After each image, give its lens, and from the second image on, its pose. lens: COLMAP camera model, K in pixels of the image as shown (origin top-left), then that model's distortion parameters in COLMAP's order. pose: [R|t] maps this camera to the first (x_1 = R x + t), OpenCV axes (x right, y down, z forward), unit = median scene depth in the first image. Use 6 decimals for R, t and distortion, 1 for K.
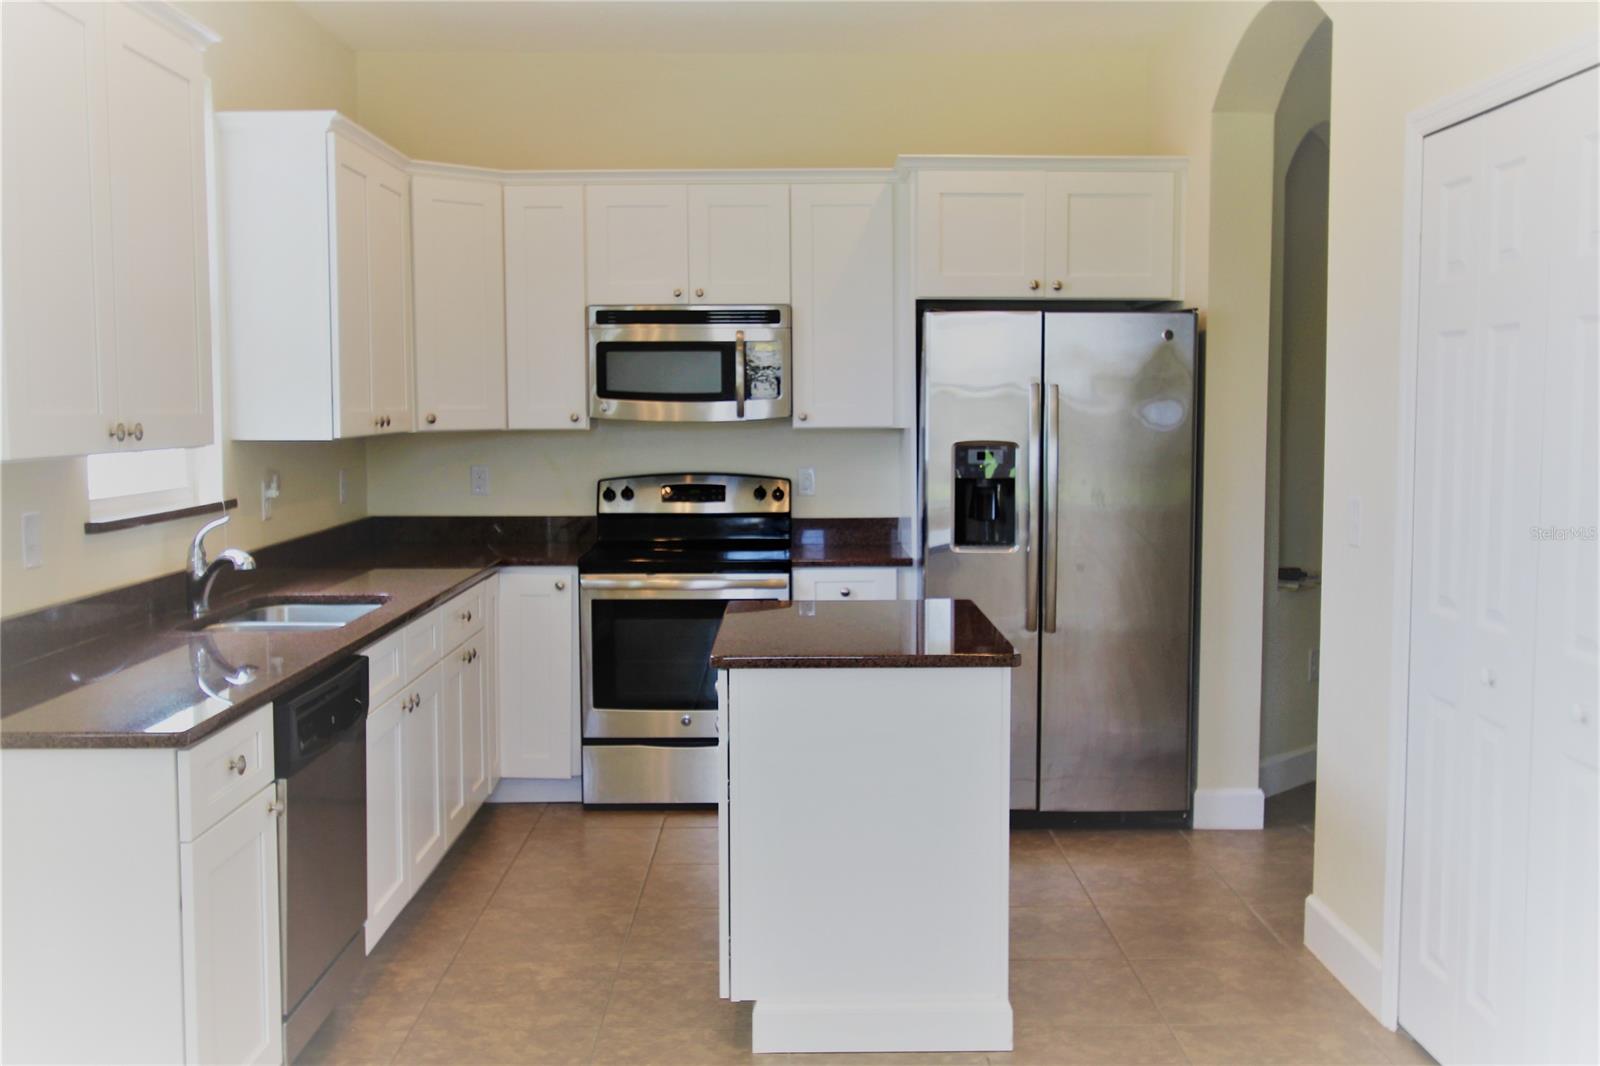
lens RADIAL K [[1582.5, 0, 802.2], [0, 1582.5, 530.5], [0, 0, 1]] dist [0.008519, 0.000000]
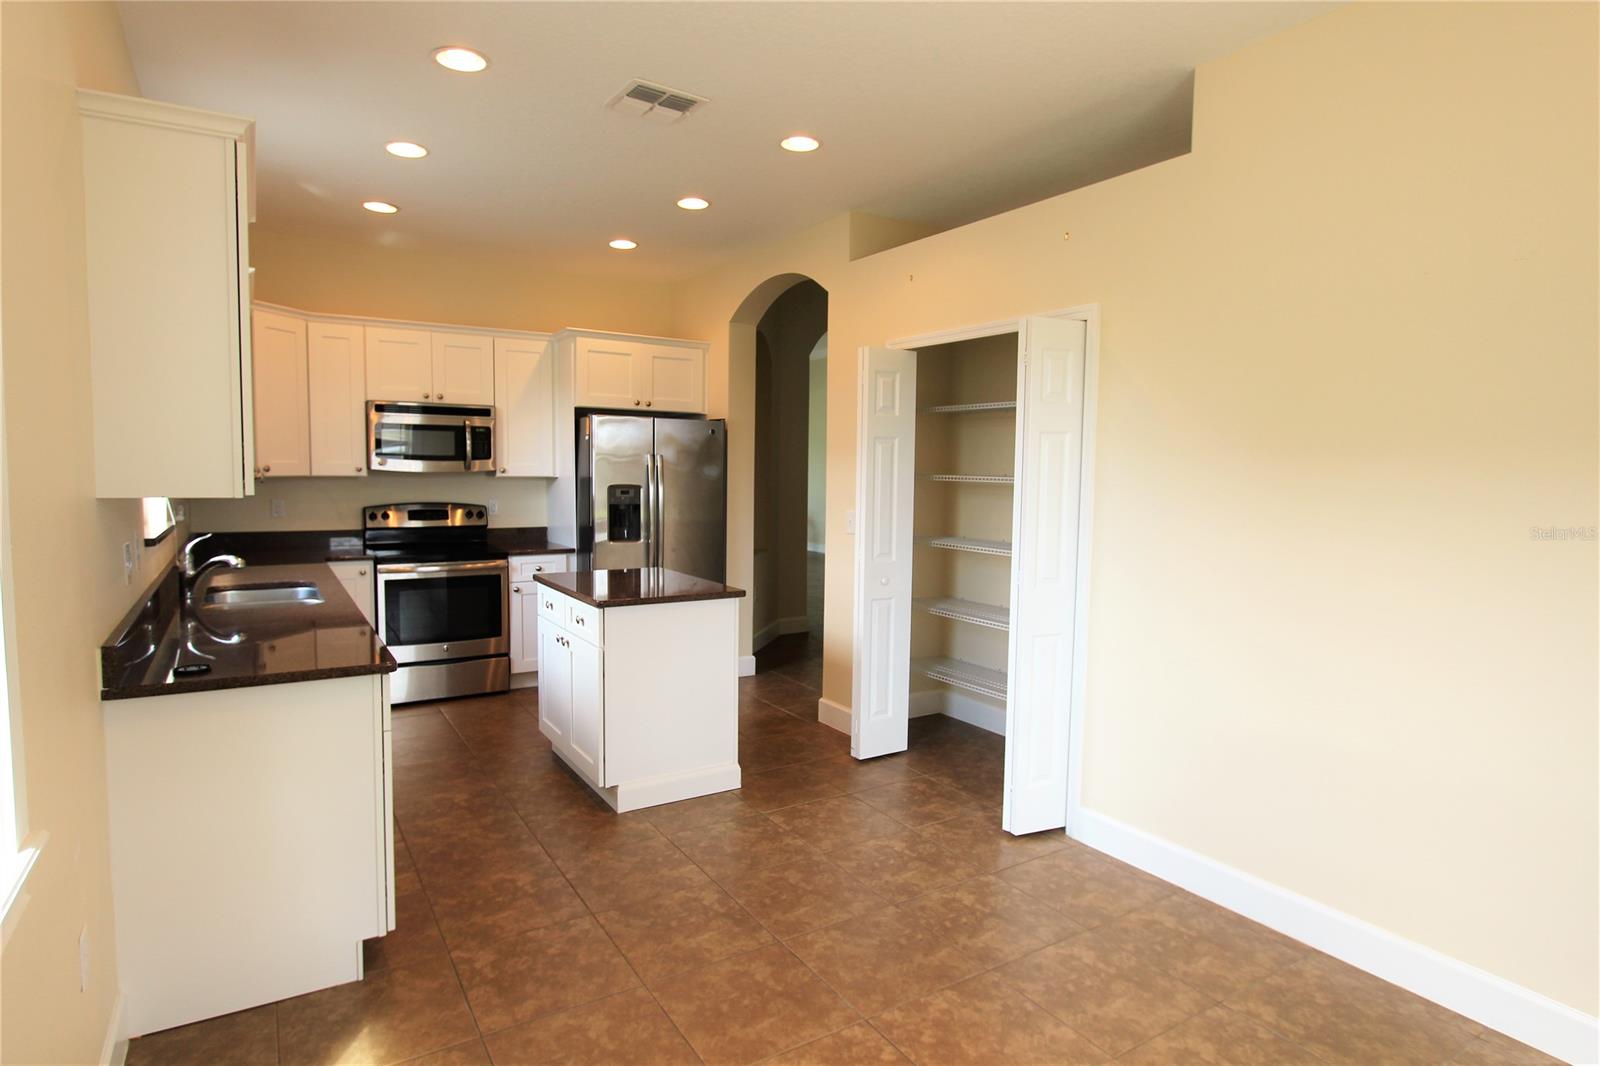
lens RADIAL K [[864.2, 0, 794.7], [0, 864.2, 536.9], [0, 0, 1]] dist [-0.005499, -0.000208]
pose [[0.856038, -0.026164, 0.516250, -0.231311], [0.024453, 0.999650, 0.010115, 0.000170], [-0.516334, 0.003965, 0.856378, 0.014145]]
